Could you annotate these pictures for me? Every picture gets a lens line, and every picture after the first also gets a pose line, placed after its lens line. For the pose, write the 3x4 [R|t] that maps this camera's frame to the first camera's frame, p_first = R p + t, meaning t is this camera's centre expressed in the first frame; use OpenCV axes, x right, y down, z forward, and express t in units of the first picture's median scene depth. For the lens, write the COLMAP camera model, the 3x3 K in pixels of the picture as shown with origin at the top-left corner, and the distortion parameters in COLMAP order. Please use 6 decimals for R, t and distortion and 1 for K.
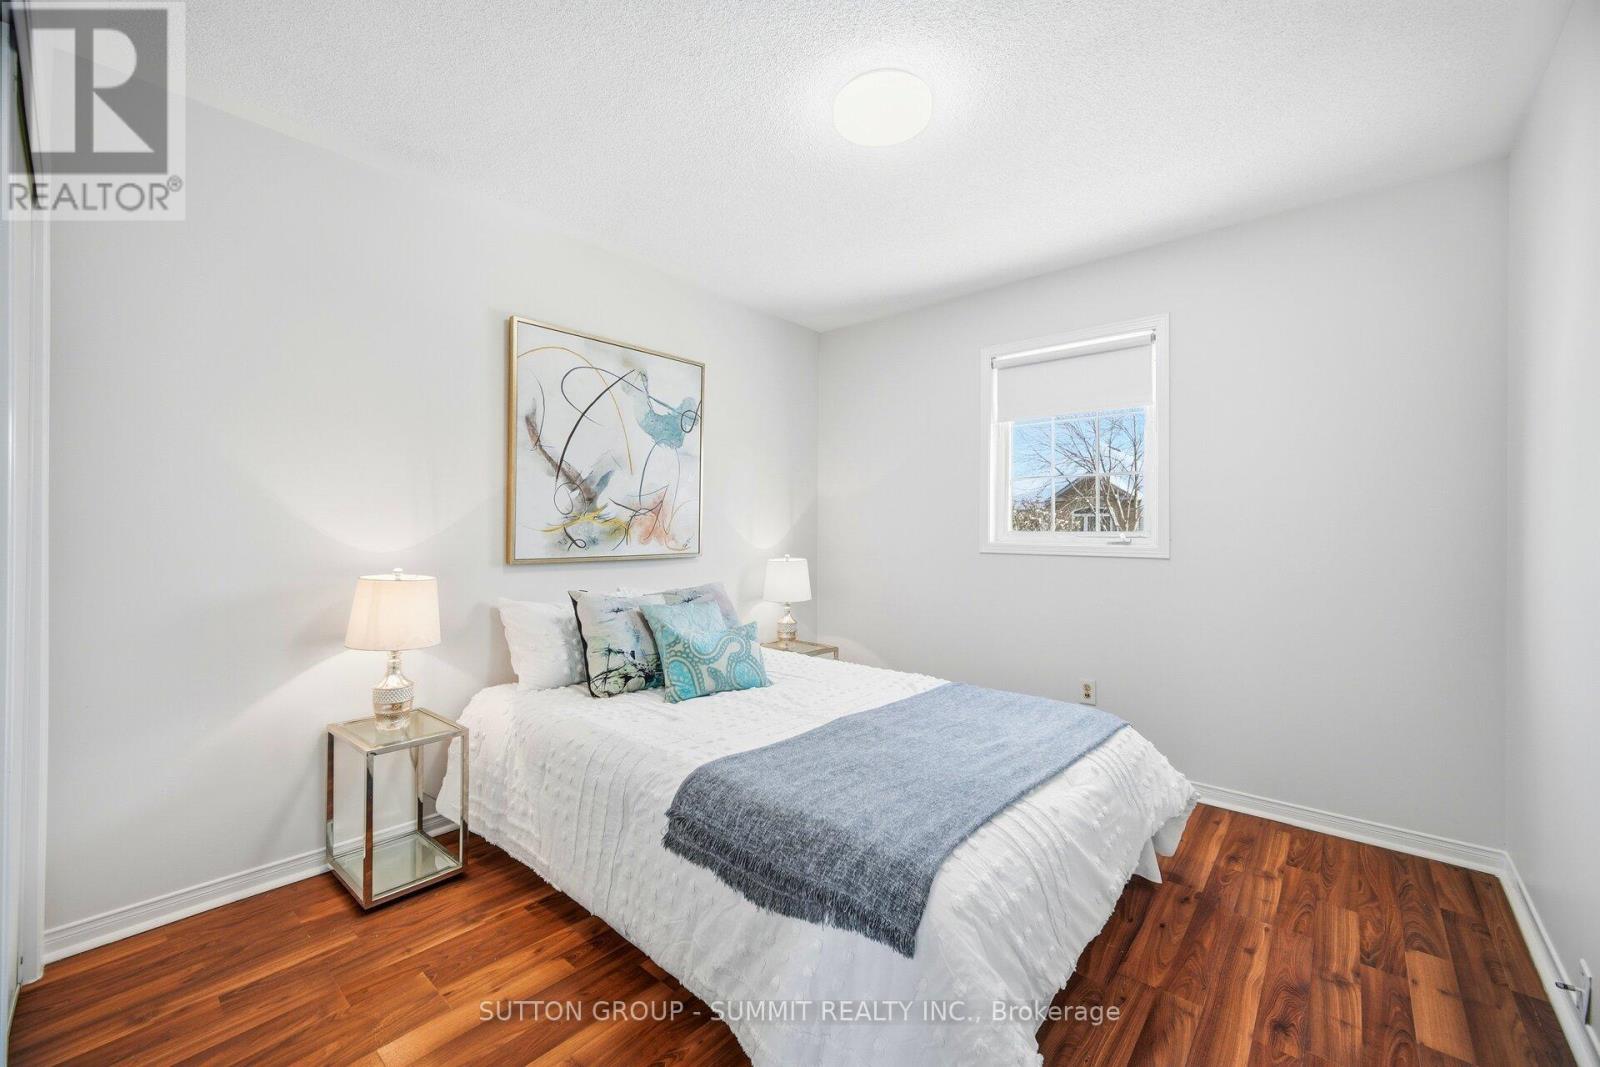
lens RADIAL K [[642.3, 0, 786.1], [0, 642.3, 523.8], [0, 0, 1]] dist [-0.006841, -0.000008]
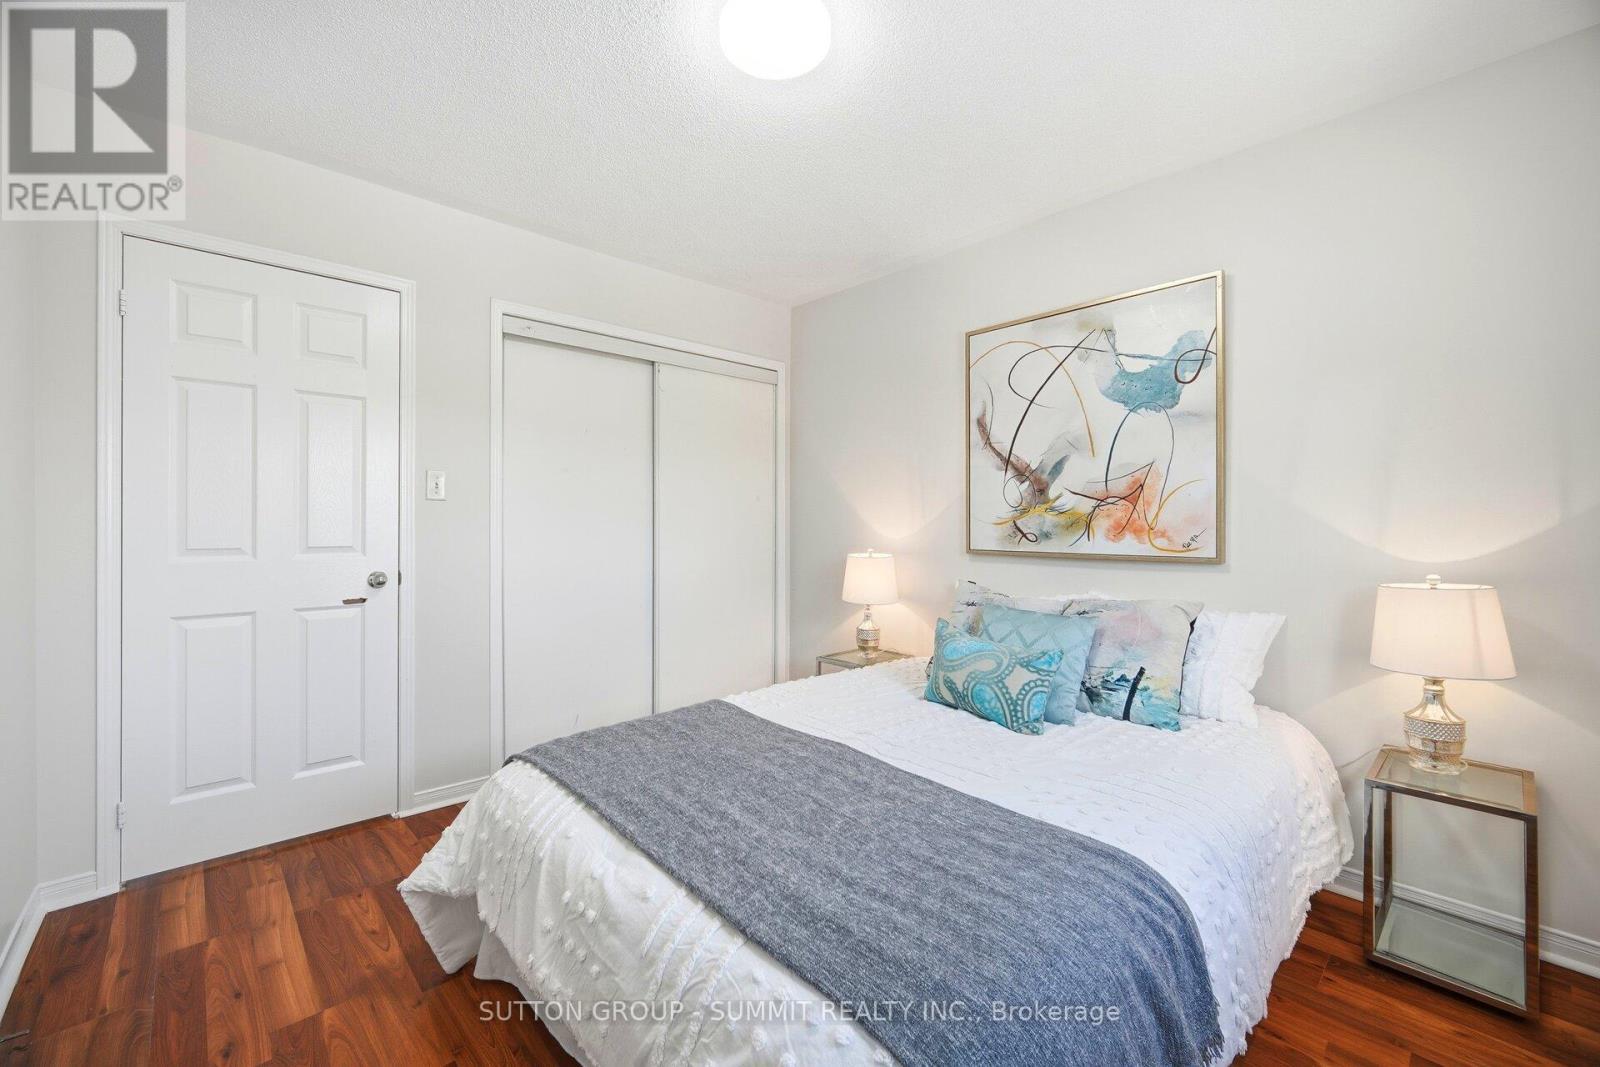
lens RADIAL K [[642.3, 0, 787.3], [0, 642.3, 535.0], [0, 0, 1]] dist [-0.006841, -0.000008]
pose [[-0.098678, 0.018929, -0.994939, 0.669850], [0.008949, 0.999796, 0.018134, 0.006799], [0.995079, -0.007114, -0.098827, 0.729605]]
